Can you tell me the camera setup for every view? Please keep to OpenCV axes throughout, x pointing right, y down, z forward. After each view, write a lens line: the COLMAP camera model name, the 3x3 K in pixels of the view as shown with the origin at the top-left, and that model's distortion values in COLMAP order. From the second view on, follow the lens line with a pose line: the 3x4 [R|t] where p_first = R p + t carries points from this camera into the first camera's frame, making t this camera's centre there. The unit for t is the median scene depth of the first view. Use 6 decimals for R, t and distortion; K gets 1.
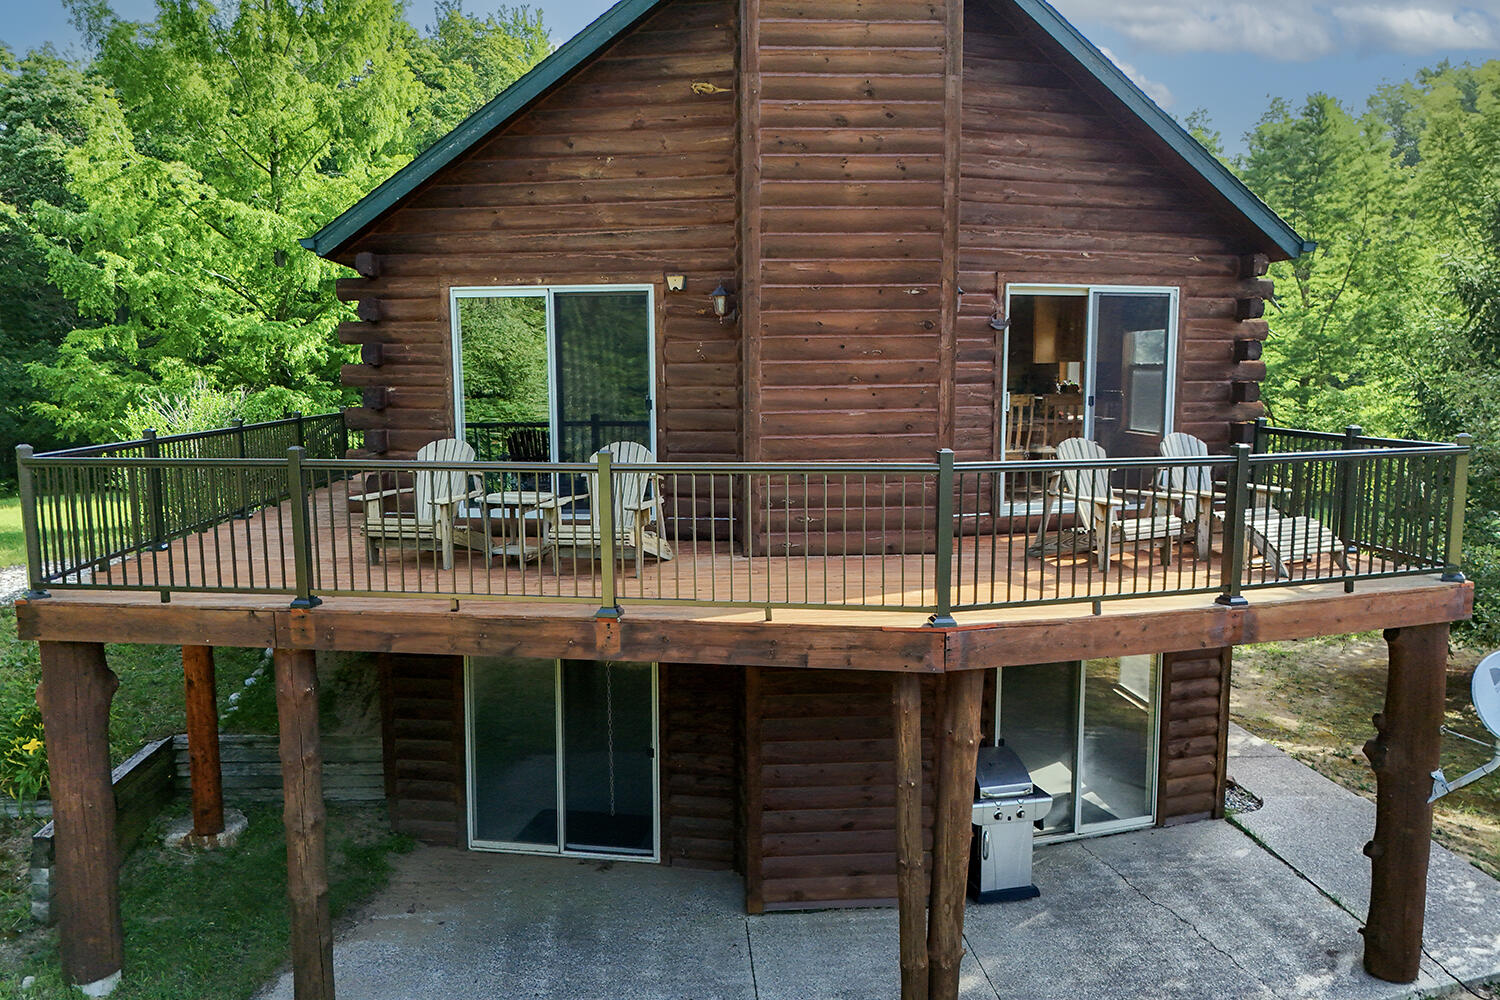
lens RADIAL K [[1134.1, 0, 748.6], [0, 1134.1, 518.7], [0, 0, 1]] dist [0.055397, -0.000421]
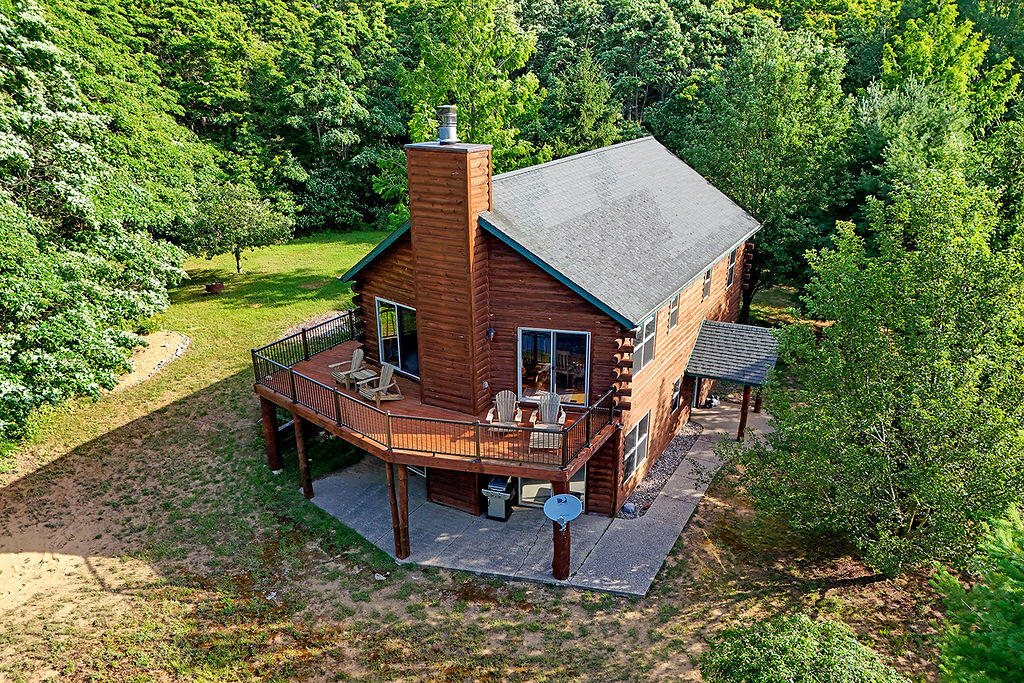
lens RADIAL K [[750.4, 0, 498.7], [0, 750.4, 373.1], [0, 0, 1]] dist [0.053482, -0.006094]
pose [[0.828649, 0.208686, -0.519414, 1.209356], [-0.065029, 0.957514, 0.280958, -0.630715], [0.555979, -0.199038, 0.807014, -0.582057]]
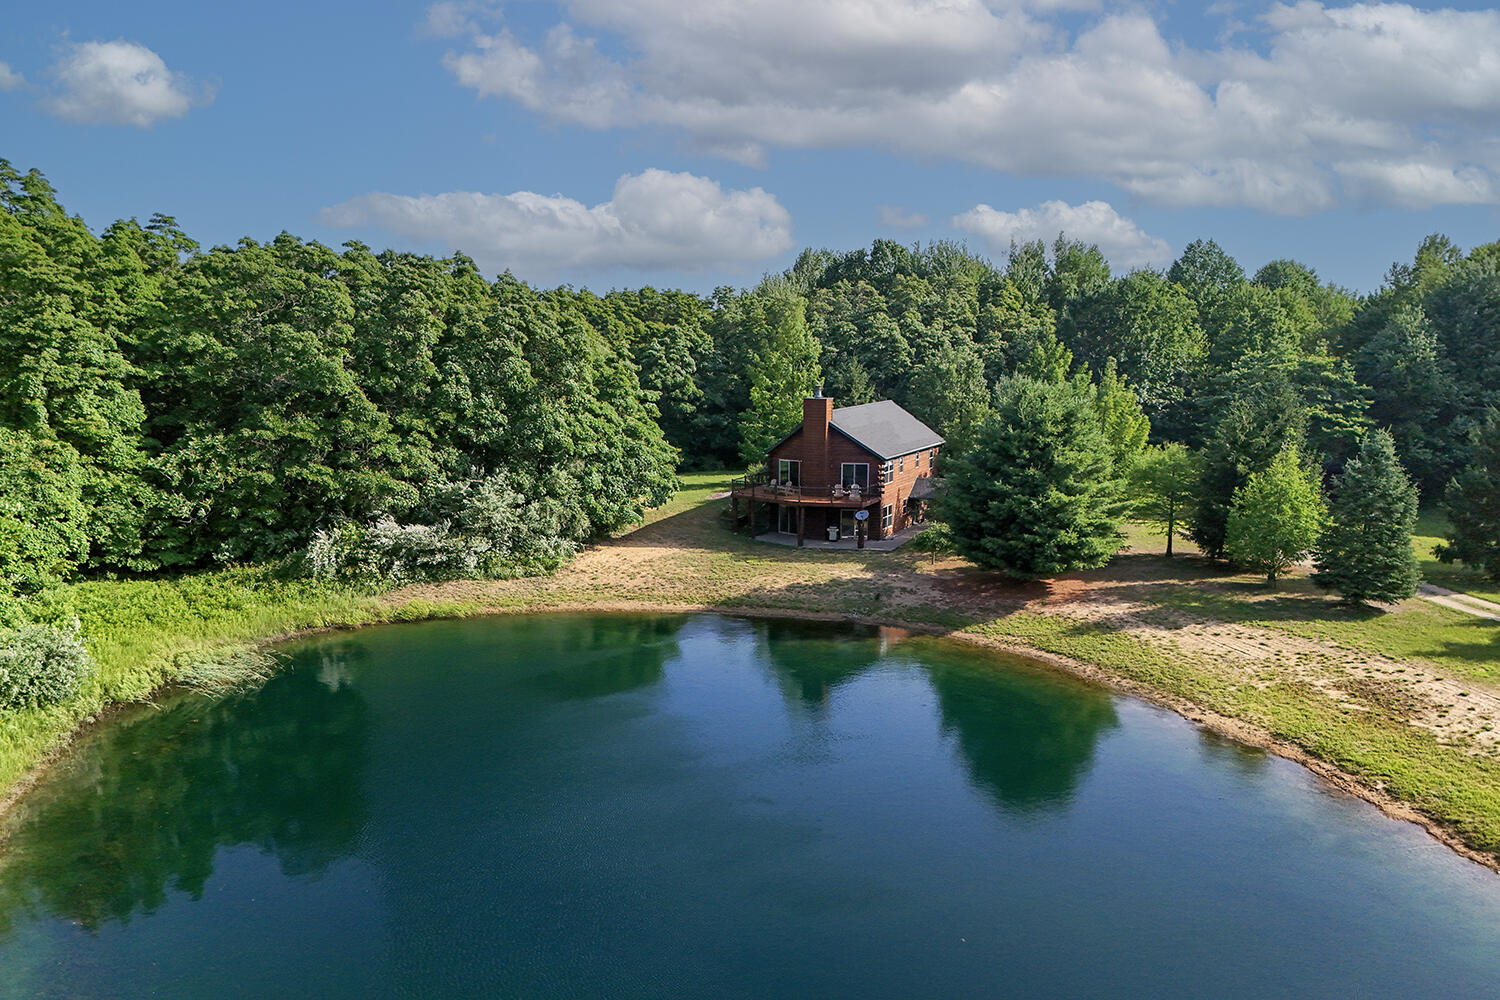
lens RADIAL K [[1085.7, 0, 741.9], [0, 1085.7, 546.9], [0, 0, 1]] dist [0.065495, -0.000677]
pose [[0.847011, 0.101704, -0.521756, 3.602566], [-0.066774, 0.994109, 0.085378, -0.230019], [0.527365, -0.037476, 0.848812, -5.705964]]
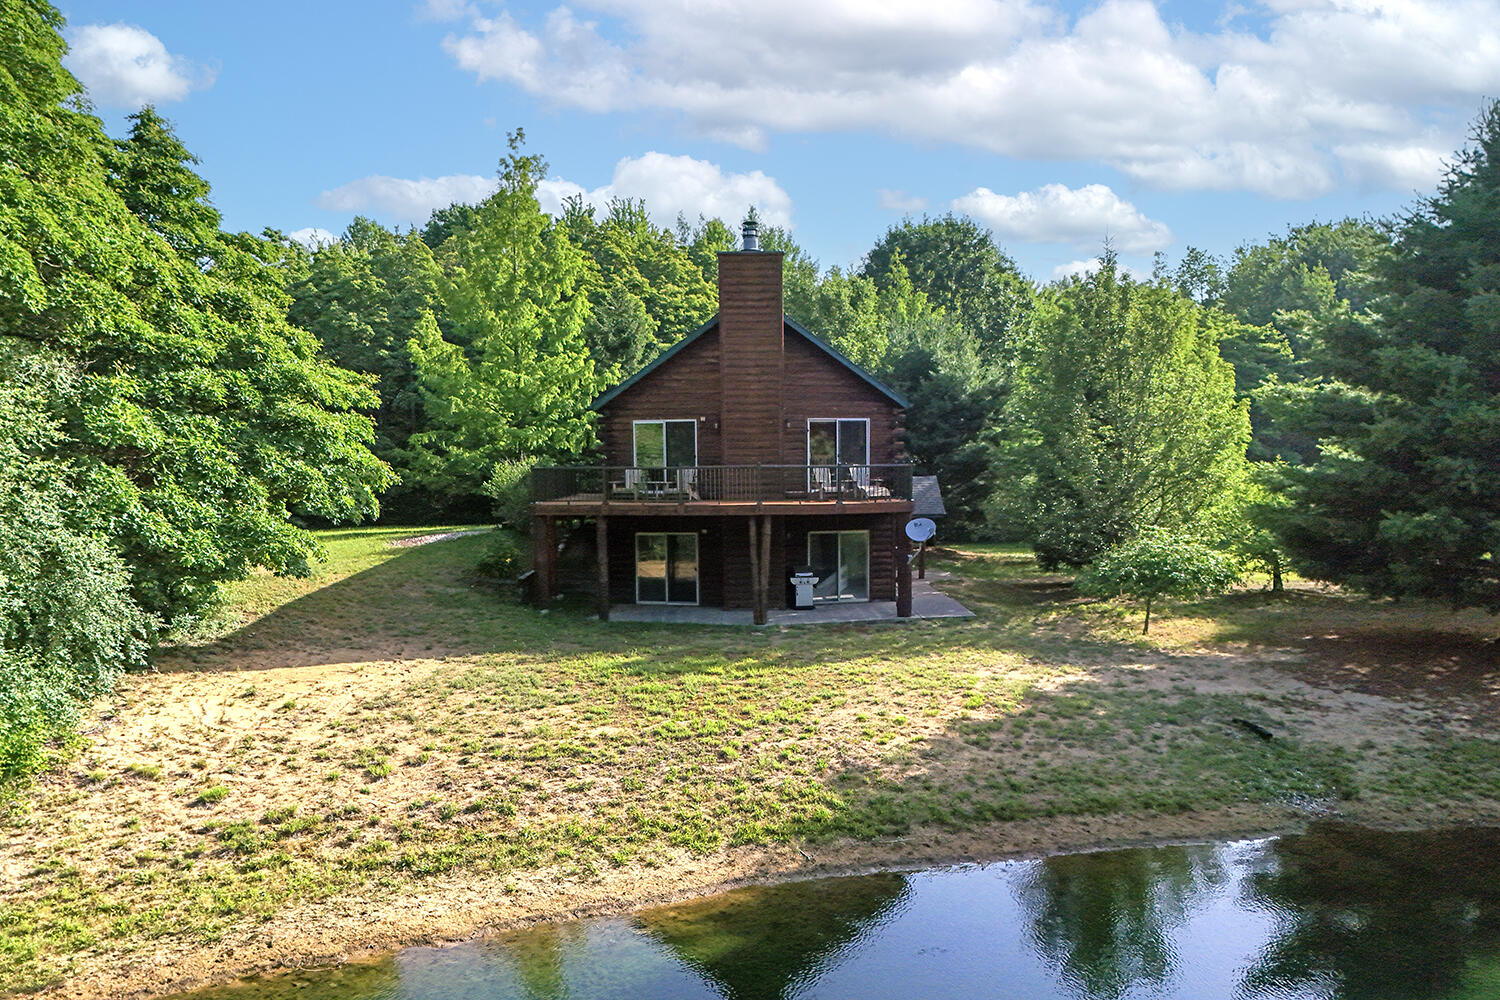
lens RADIAL K [[1083.4, 0, 755.5], [0, 1083.4, 565.0], [0, 0, 1]] dist [0.060025, -0.000993]
pose [[0.998074, 0.000577, -0.062026, 0.272088], [-0.002713, 0.999406, -0.034355, 0.309520], [0.061970, 0.034457, 0.997483, -2.027827]]
